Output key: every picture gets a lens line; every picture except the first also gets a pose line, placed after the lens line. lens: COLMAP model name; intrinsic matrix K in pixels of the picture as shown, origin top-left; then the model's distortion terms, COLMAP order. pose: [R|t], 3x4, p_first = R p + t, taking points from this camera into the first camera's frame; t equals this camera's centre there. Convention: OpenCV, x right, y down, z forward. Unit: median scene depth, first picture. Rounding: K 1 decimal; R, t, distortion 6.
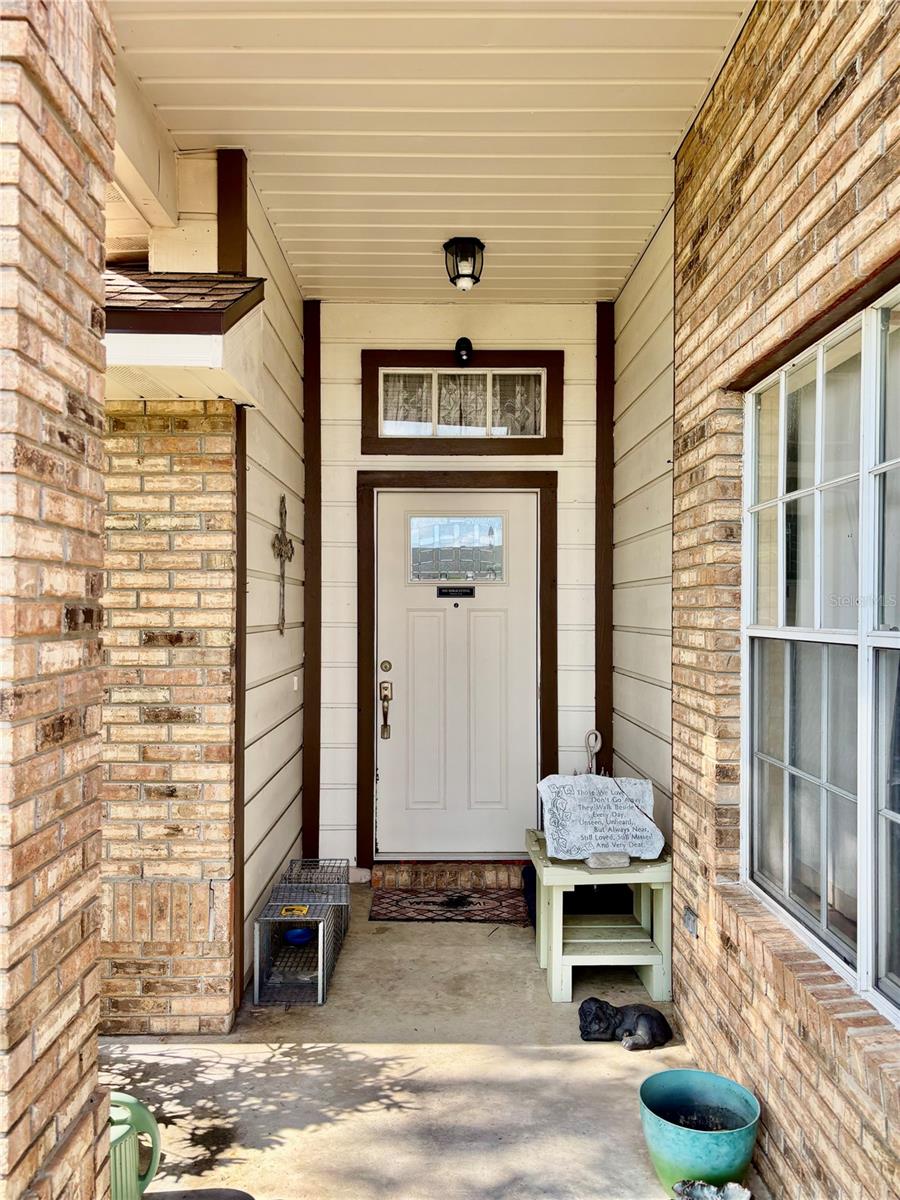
lens RADIAL K [[907.0, 0, 450.4], [0, 907.0, 601.2], [0, 0, 1]] dist [0.007085, 0.000891]
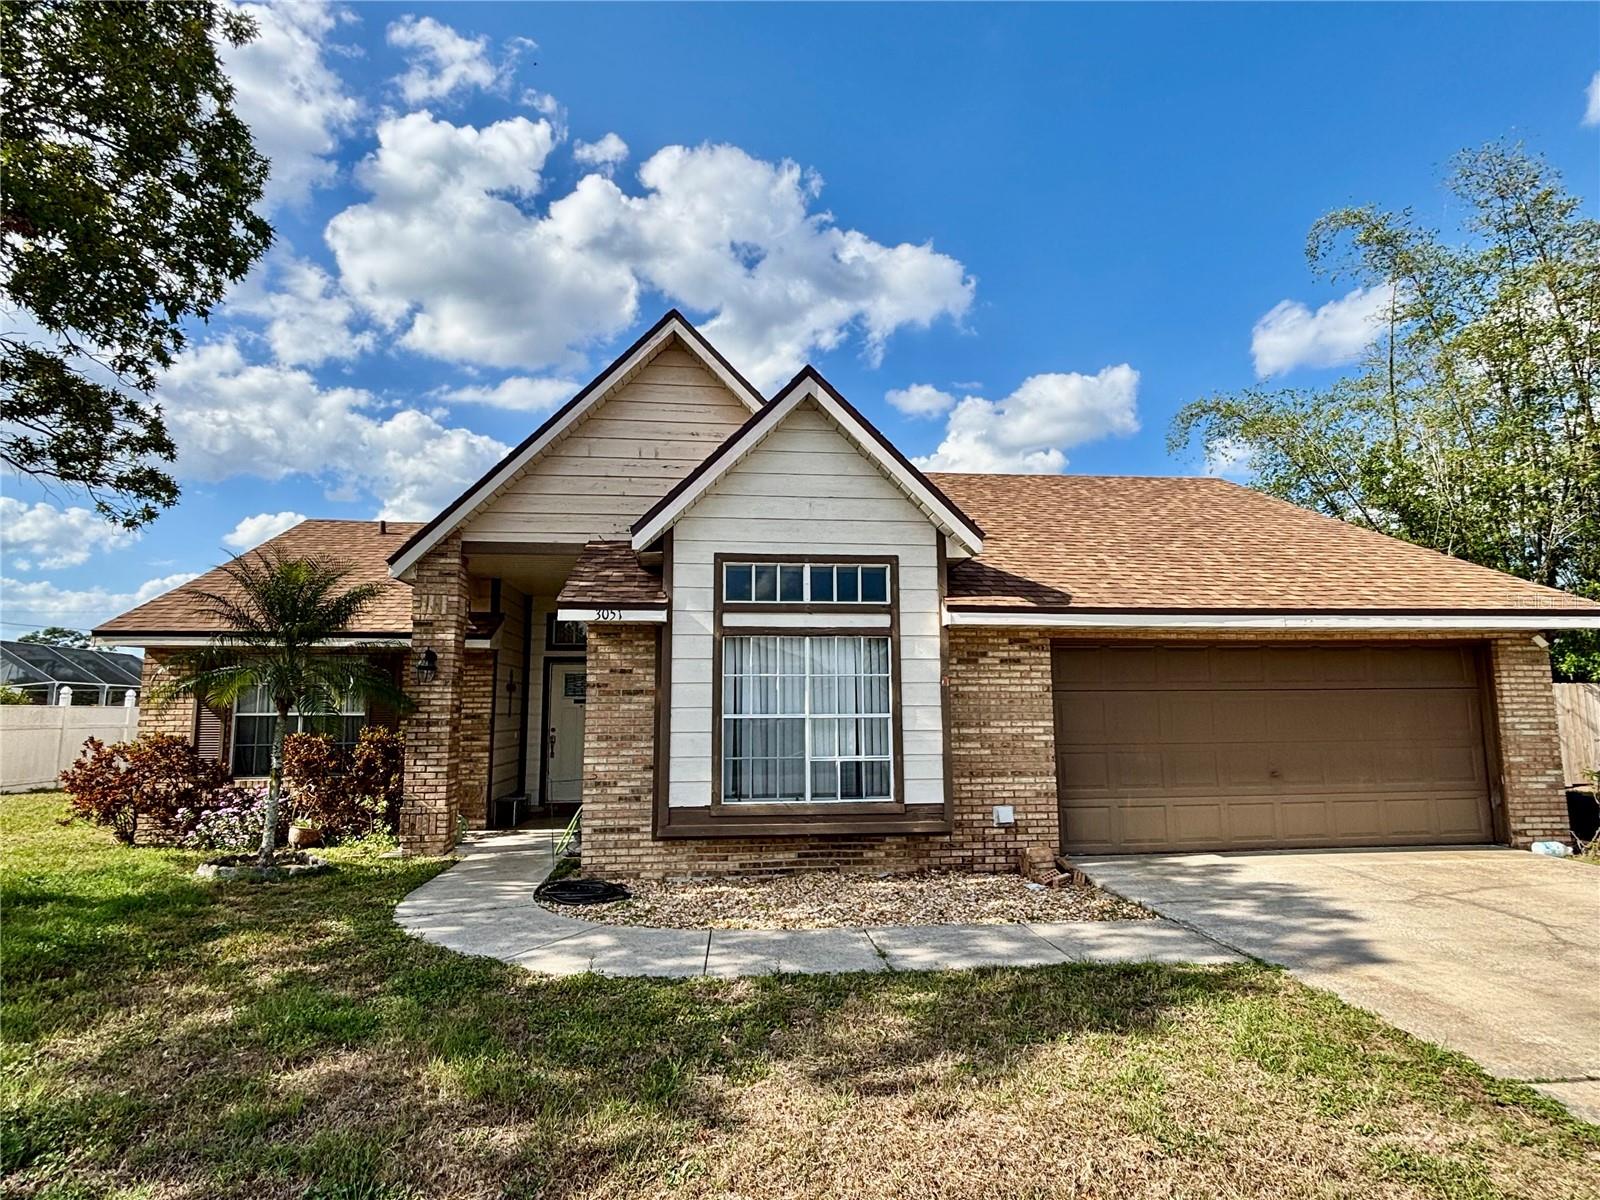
lens RADIAL K [[799.9, 0, 798.6], [0, 799.9, 603.7], [0, 0, 1]] dist [-0.000590, -0.000032]
pose [[0.994631, 0.002099, 0.103462, 0.619627], [0.010862, 0.992154, -0.124546, 0.006189], [-0.102911, 0.125001, 0.986805, -2.219375]]
